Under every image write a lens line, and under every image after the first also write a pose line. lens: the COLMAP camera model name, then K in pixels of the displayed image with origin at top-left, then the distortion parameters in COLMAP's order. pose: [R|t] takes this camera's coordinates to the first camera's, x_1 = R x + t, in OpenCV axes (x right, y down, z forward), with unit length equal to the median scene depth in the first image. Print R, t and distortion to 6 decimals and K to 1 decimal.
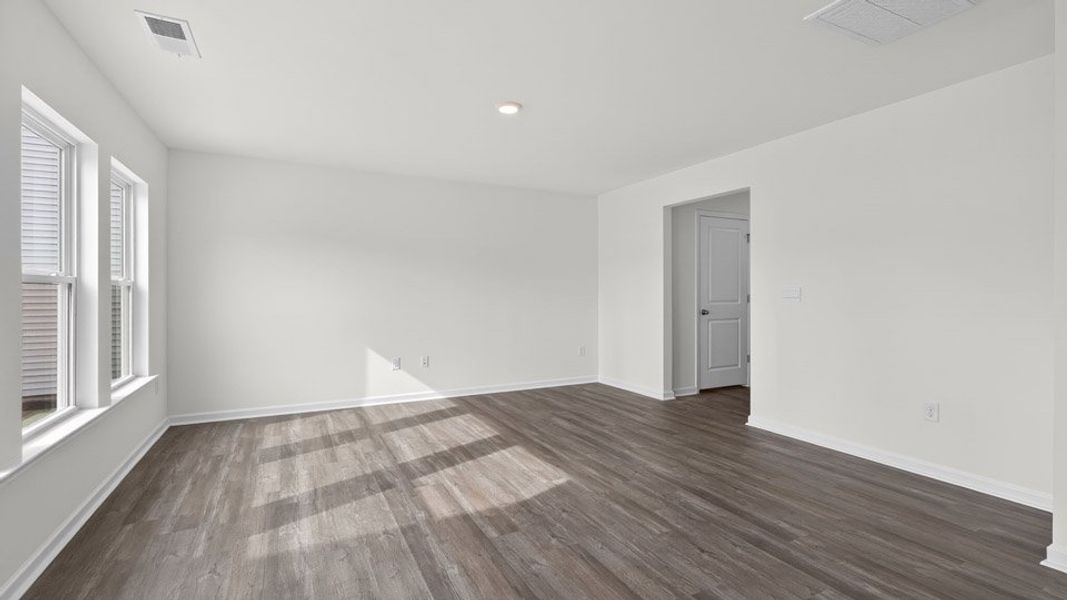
lens RADIAL K [[487.1, 0, 534.2], [0, 487.1, 296.4], [0, 0, 1]] dist [0.003370, -0.000554]
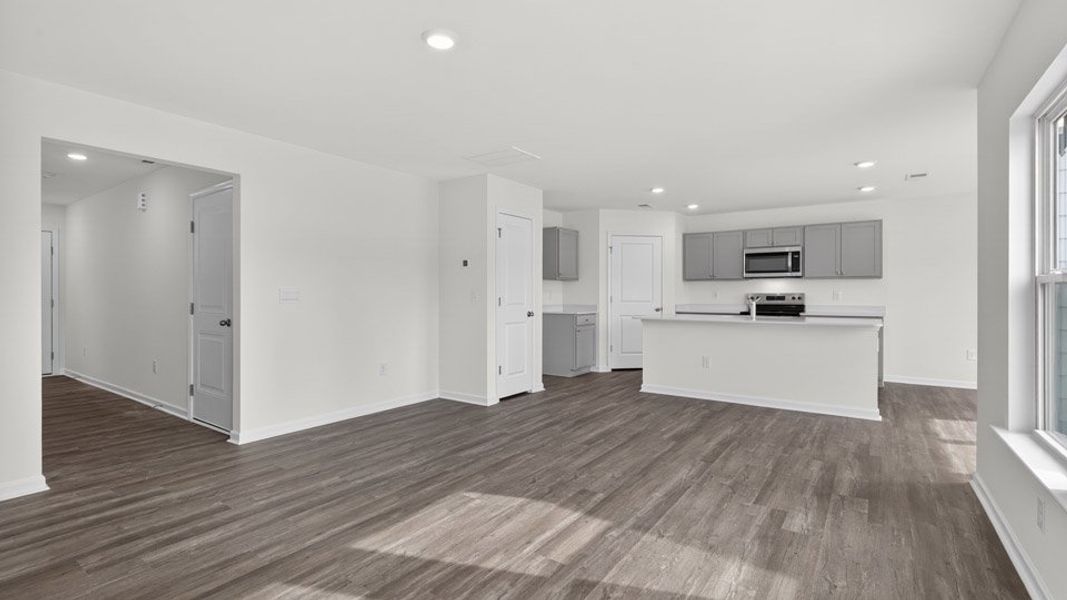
lens RADIAL K [[487.1, 0, 536.4], [0, 487.1, 297.3], [0, 0, 1]] dist [0.003370, -0.000554]
pose [[-0.472629, -0.004498, 0.881250, -0.821066], [0.008131, 0.999922, 0.009465, -0.008940], [-0.881224, 0.011639, -0.472556, 1.312446]]
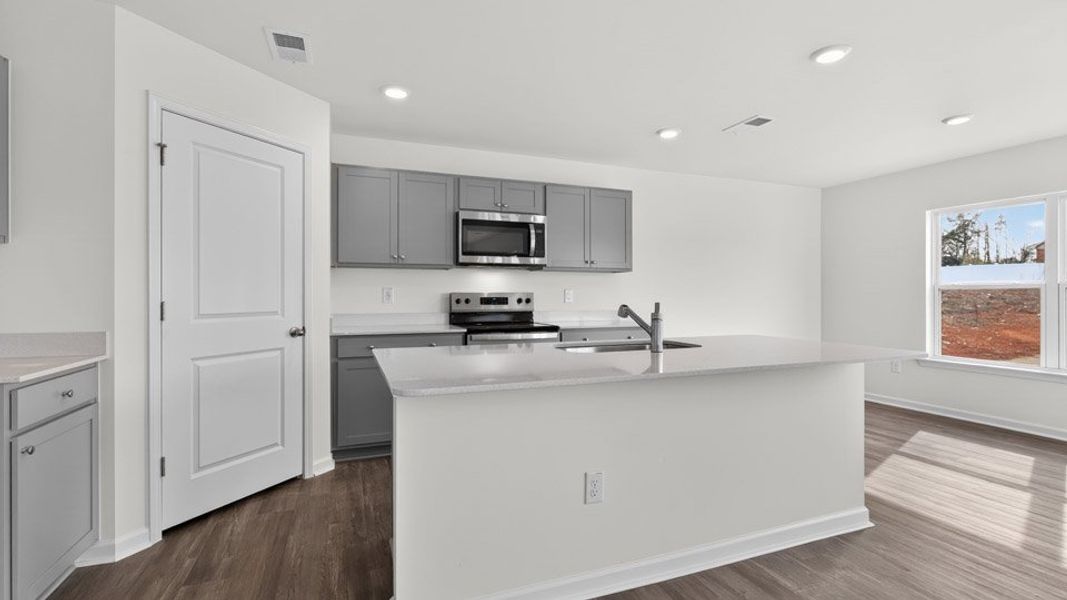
lens RADIAL K [[487.1, 0, 533.0], [0, 487.1, 294.1], [0, 0, 1]] dist [0.003370, -0.000554]
pose [[-0.995205, 0.001101, 0.097806, 0.464763], [0.002014, 0.999955, 0.009240, -0.005435], [-0.097791, 0.009393, -0.995163, 0.554867]]
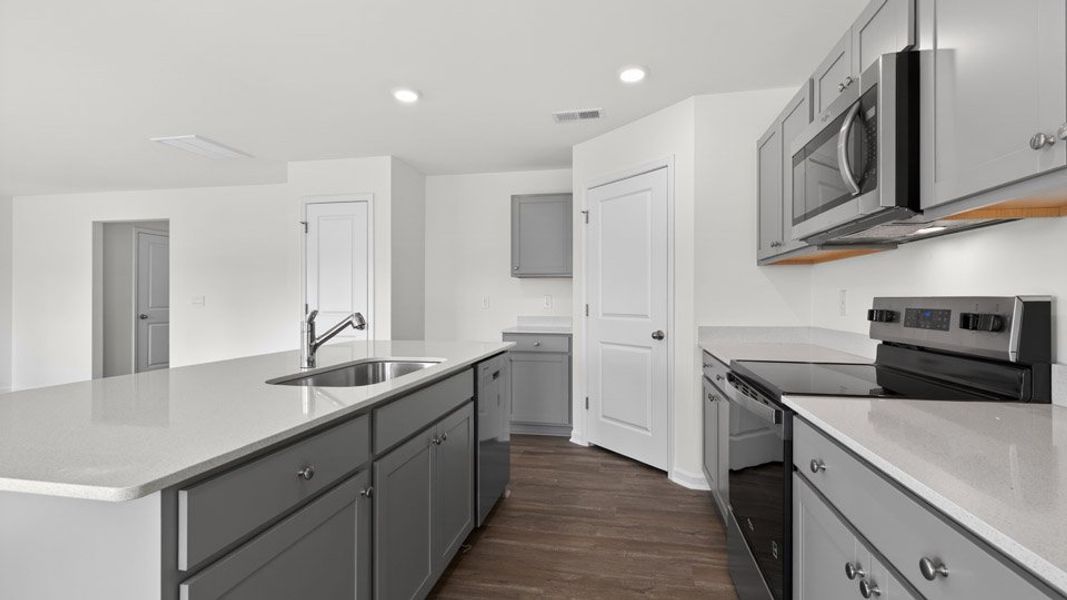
lens RADIAL K [[487.1, 0, 539.2], [0, 487.1, 298.9], [0, 0, 1]] dist [0.003370, -0.000554]
pose [[0.619143, 0.003753, 0.785269, 0.039893], [0.004679, 0.999953, -0.008469, 0.008093], [-0.785265, 0.008917, 0.619096, -0.824040]]
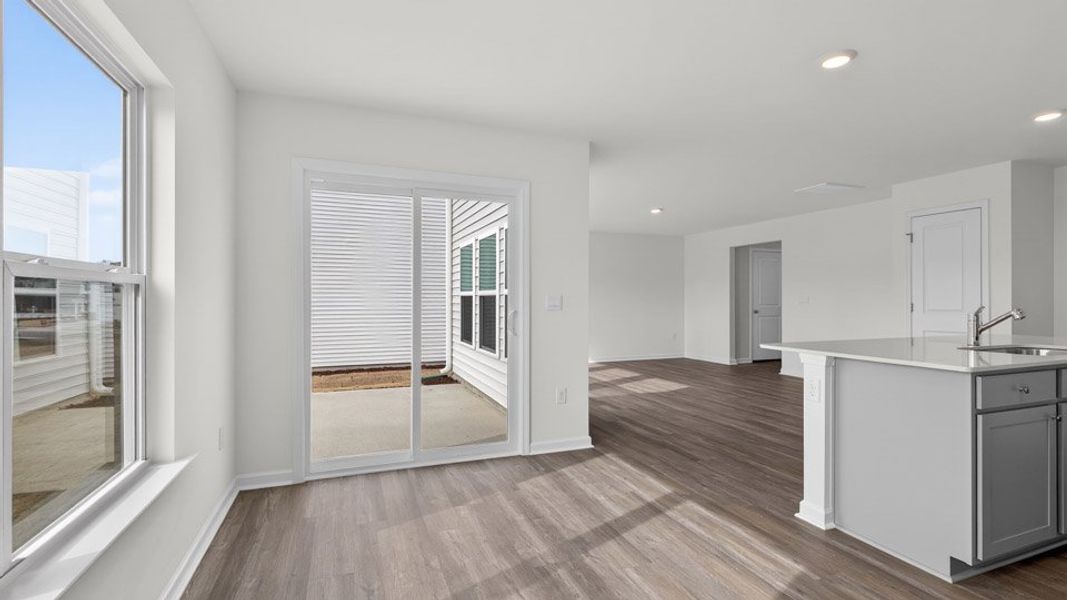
lens RADIAL K [[487.1, 0, 532.8], [0, 487.1, 295.6], [0, 0, 1]] dist [0.003370, -0.000554]
pose [[0.994649, 0.004353, -0.103219, -0.388136], [-0.005914, 0.999873, -0.014826, 0.014408], [0.103141, 0.015357, 0.994548, -1.209292]]
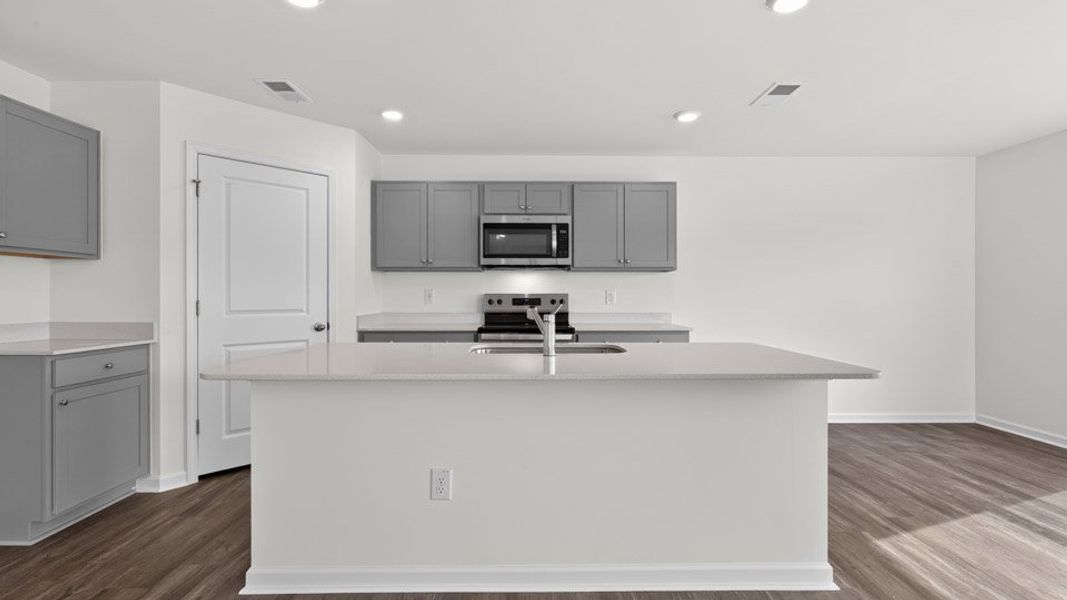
lens RADIAL K [[487.1, 0, 533.5], [0, 487.1, 295.0], [0, 0, 1]] dist [0.003370, -0.000554]
pose [[-0.895302, 0.000602, 0.445458, 0.059370], [0.004929, 0.999951, 0.008555, -0.004442], [-0.445432, 0.009854, -0.895262, 0.442318]]
